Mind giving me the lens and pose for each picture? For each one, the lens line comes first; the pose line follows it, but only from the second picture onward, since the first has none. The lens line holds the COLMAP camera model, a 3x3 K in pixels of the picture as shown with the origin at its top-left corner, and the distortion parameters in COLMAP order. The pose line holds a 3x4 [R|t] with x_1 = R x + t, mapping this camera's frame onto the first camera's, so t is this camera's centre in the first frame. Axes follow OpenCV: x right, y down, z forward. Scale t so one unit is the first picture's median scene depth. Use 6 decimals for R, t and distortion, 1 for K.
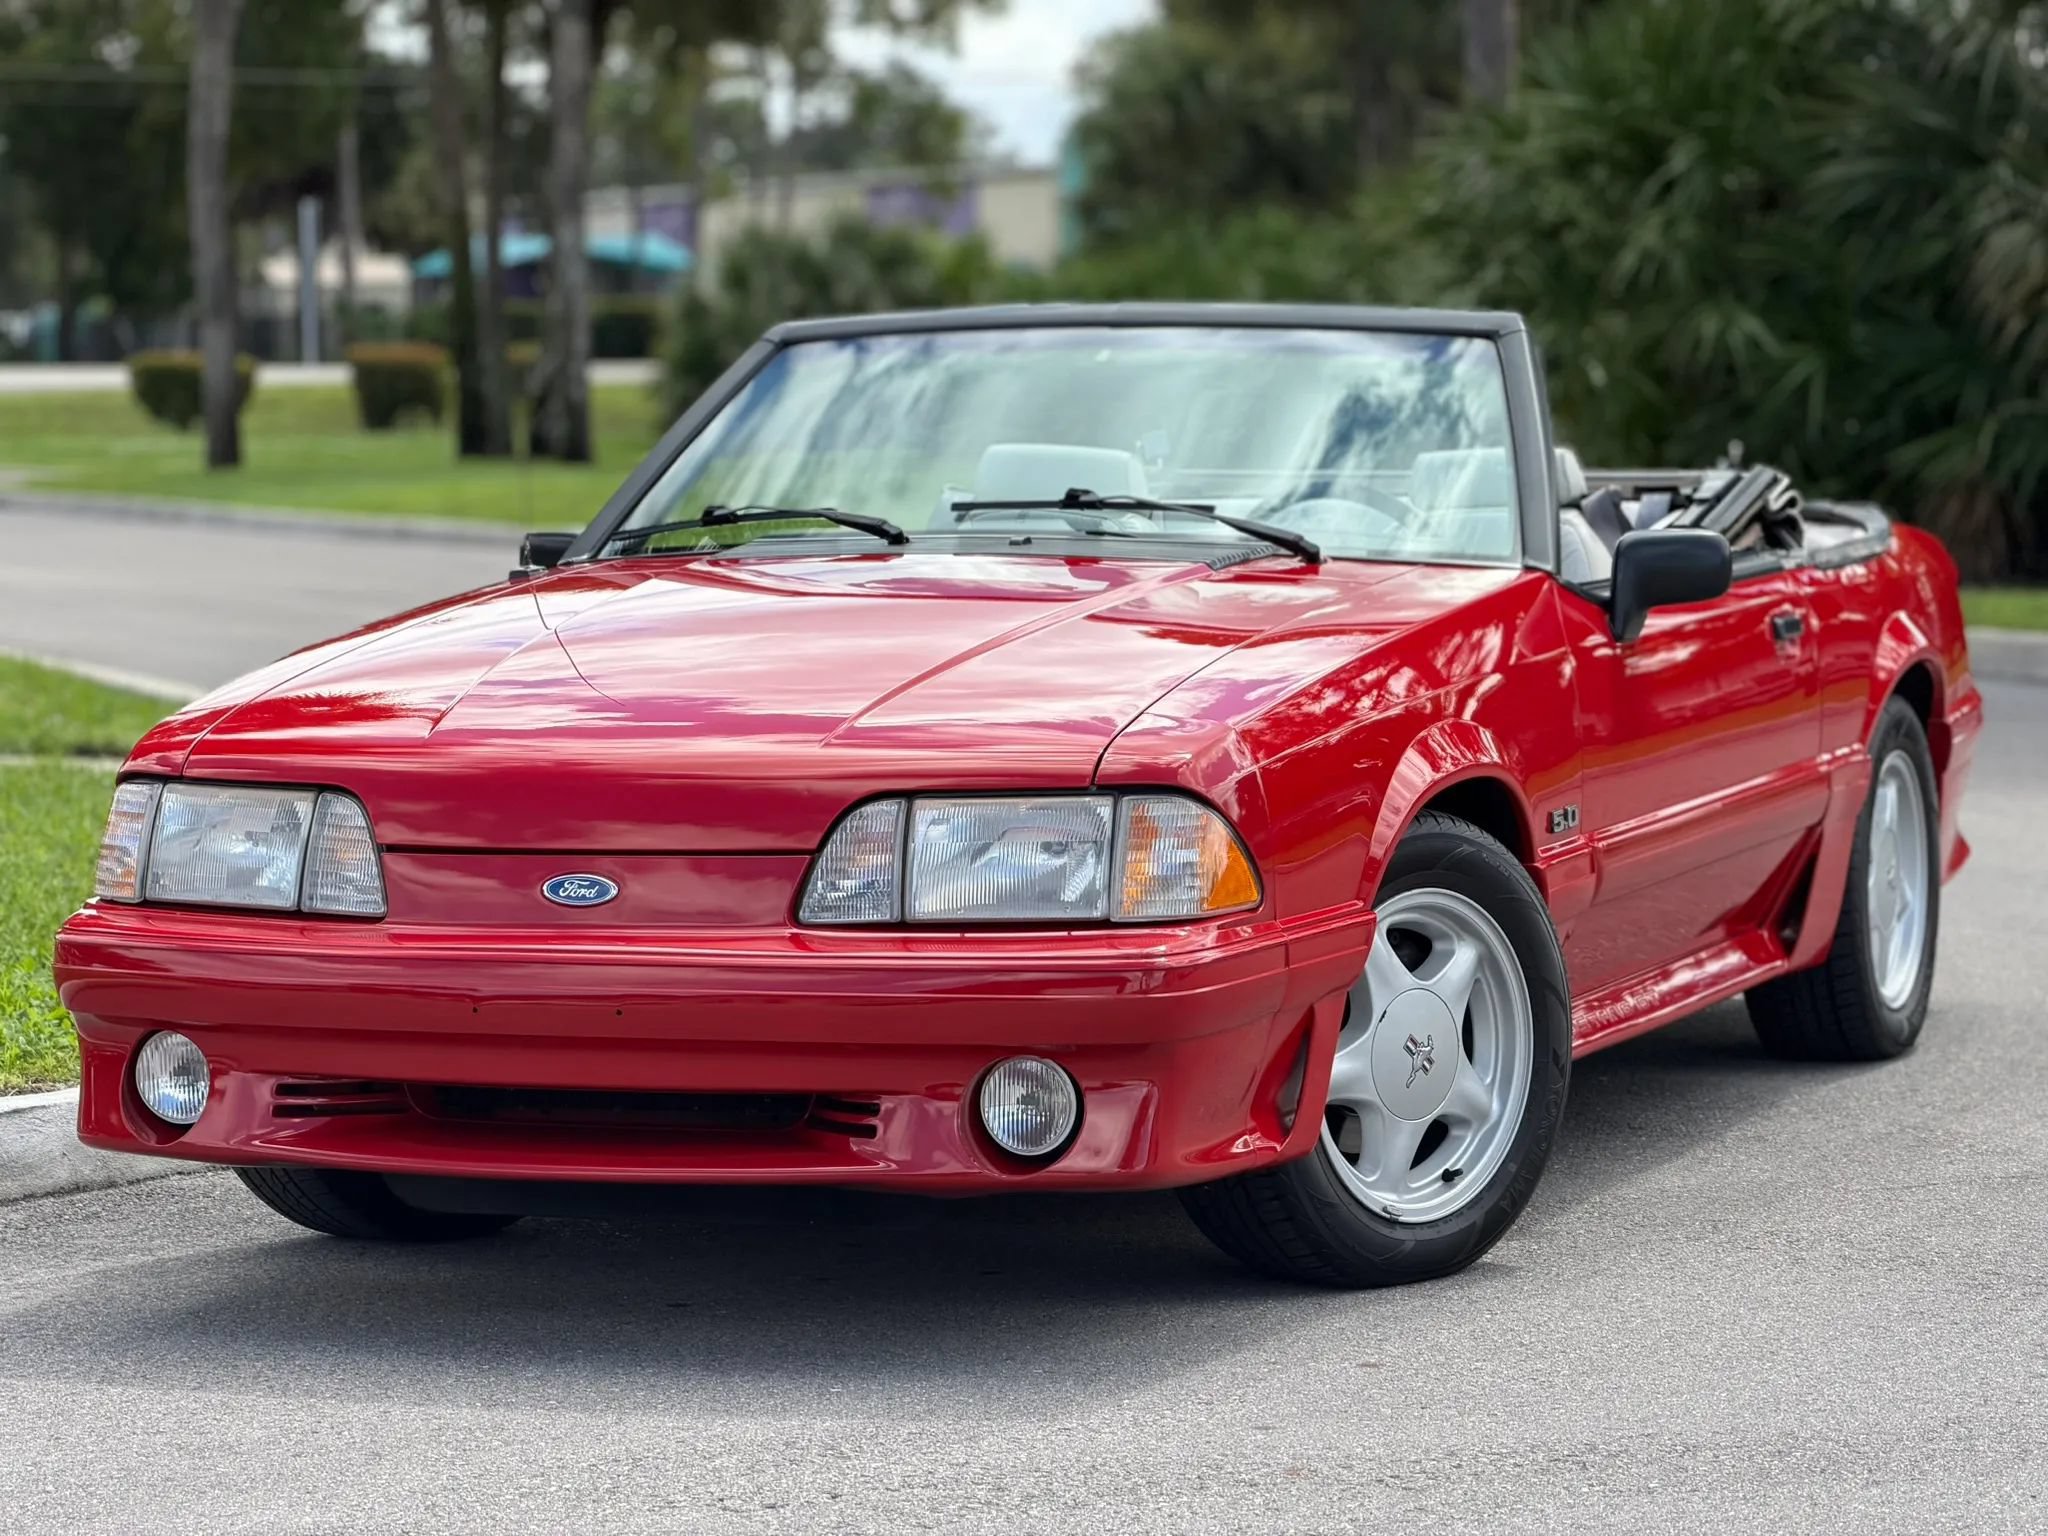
lens RADIAL K [[6231.4, 0, 1031.4], [0, 6231.4, 762.8], [0, 0, 1]] dist [0.261482, 0.000000]
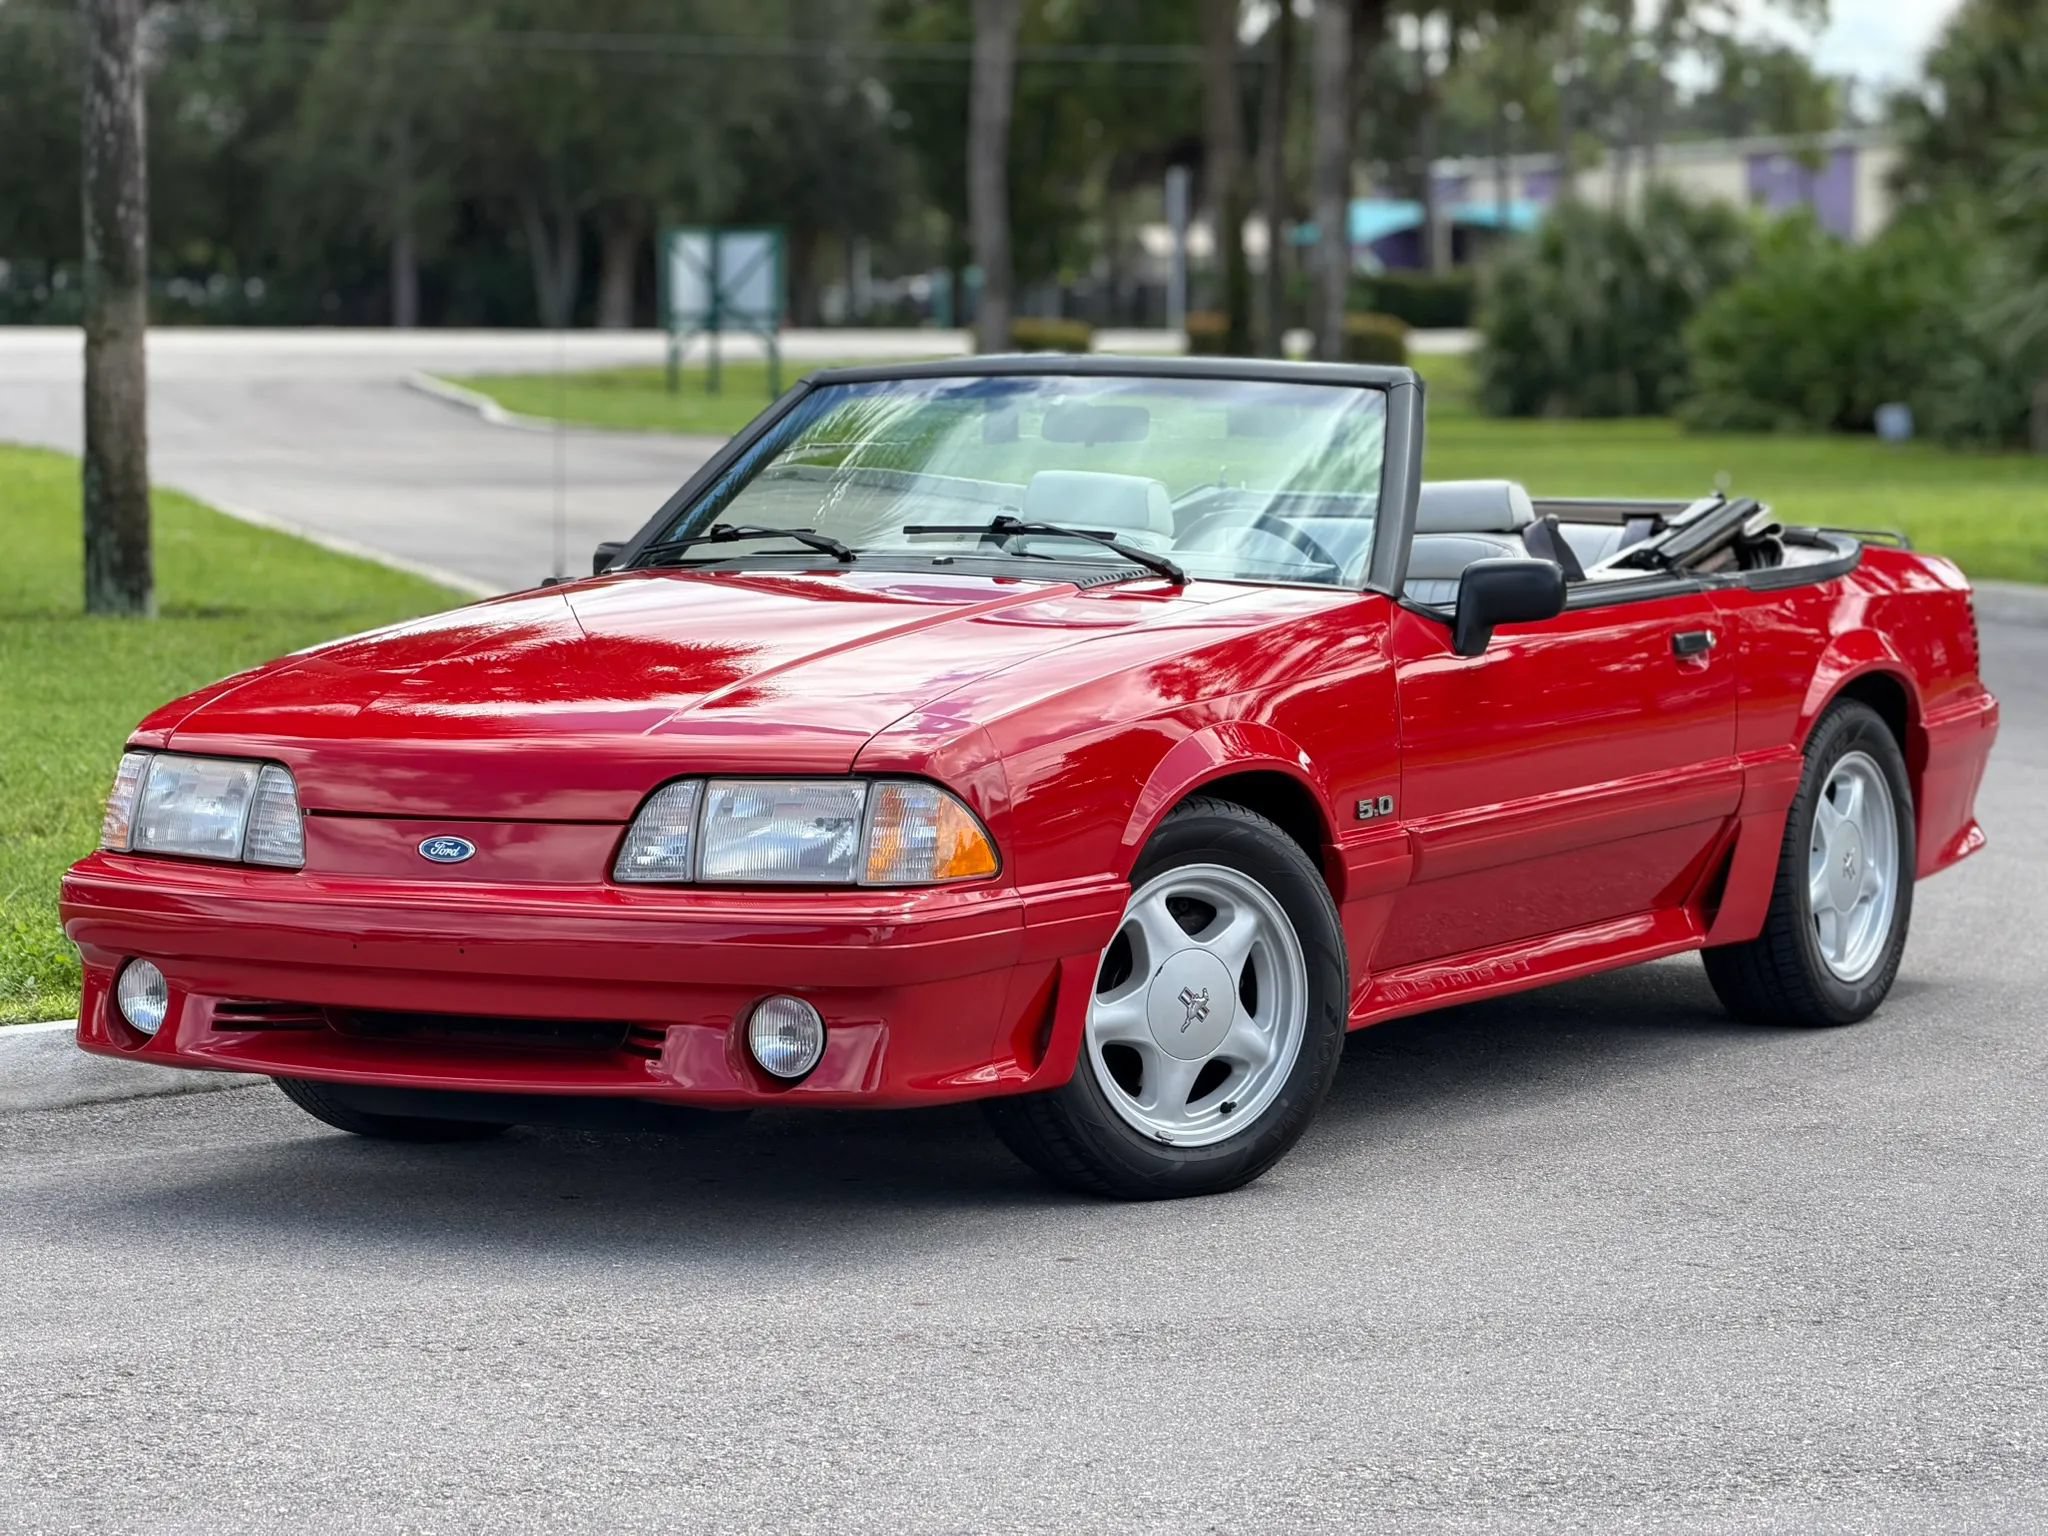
lens RADIAL K [[6231.4, 0, 1017.0], [0, 6231.4, 774.9], [0, 0, 1]] dist [0.261482, 0.000000]
pose [[0.988098, 0.020119, -0.152504, 0.208155], [-0.018855, 0.999775, 0.009729, -0.007562], [0.152665, -0.006737, 0.988255, -0.170879]]
